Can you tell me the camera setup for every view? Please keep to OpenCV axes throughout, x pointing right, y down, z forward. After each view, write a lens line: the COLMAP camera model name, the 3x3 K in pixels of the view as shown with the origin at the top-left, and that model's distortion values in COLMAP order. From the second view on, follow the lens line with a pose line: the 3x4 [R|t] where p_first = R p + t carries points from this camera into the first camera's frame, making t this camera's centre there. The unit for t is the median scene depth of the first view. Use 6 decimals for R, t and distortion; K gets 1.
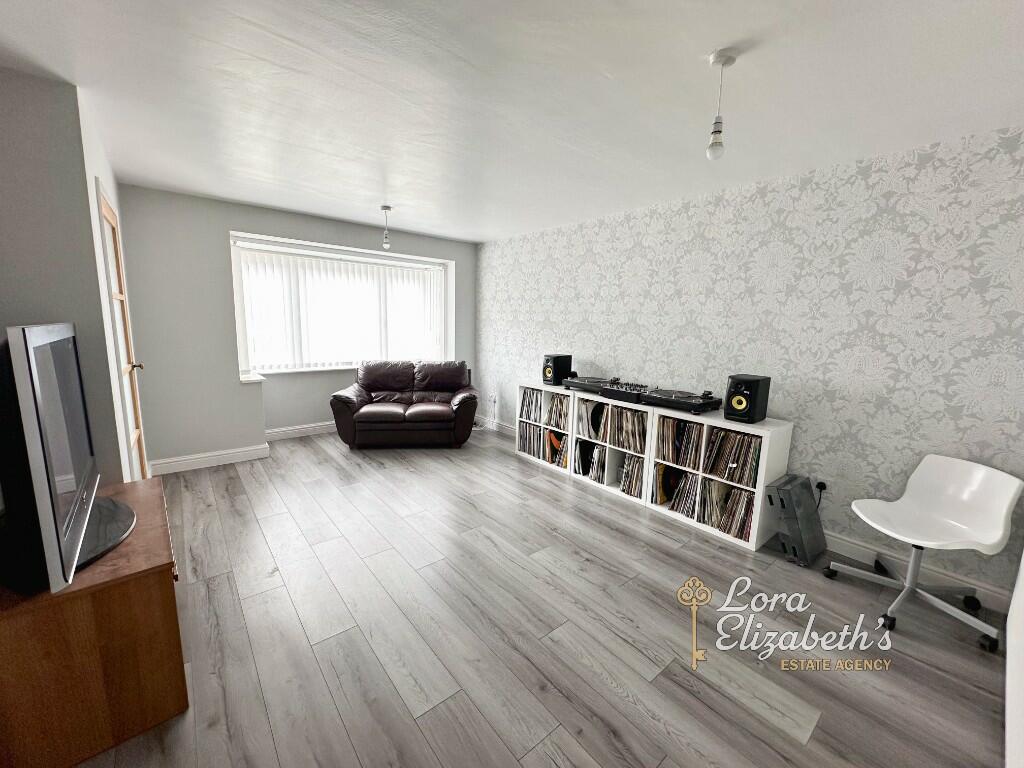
lens RADIAL K [[408.4, 0, 512.7], [0, 408.4, 388.7], [0, 0, 1]] dist [0.000501, 0.000056]
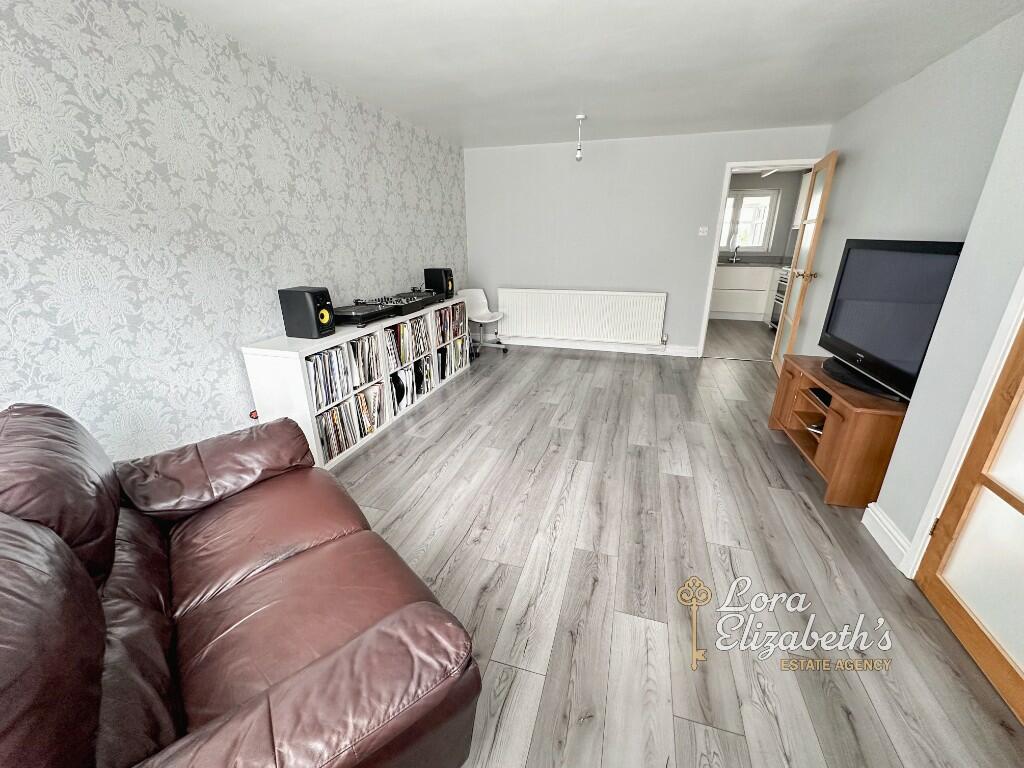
lens RADIAL K [[408.4, 0, 515.1], [0, 408.4, 379.5], [0, 0, 1]] dist [0.000501, 0.000056]
pose [[-0.549960, -0.310076, 0.775498, -0.695582], [0.119433, 0.889787, 0.440471, -0.231745], [-0.826607, 0.334861, -0.452314, 1.255933]]
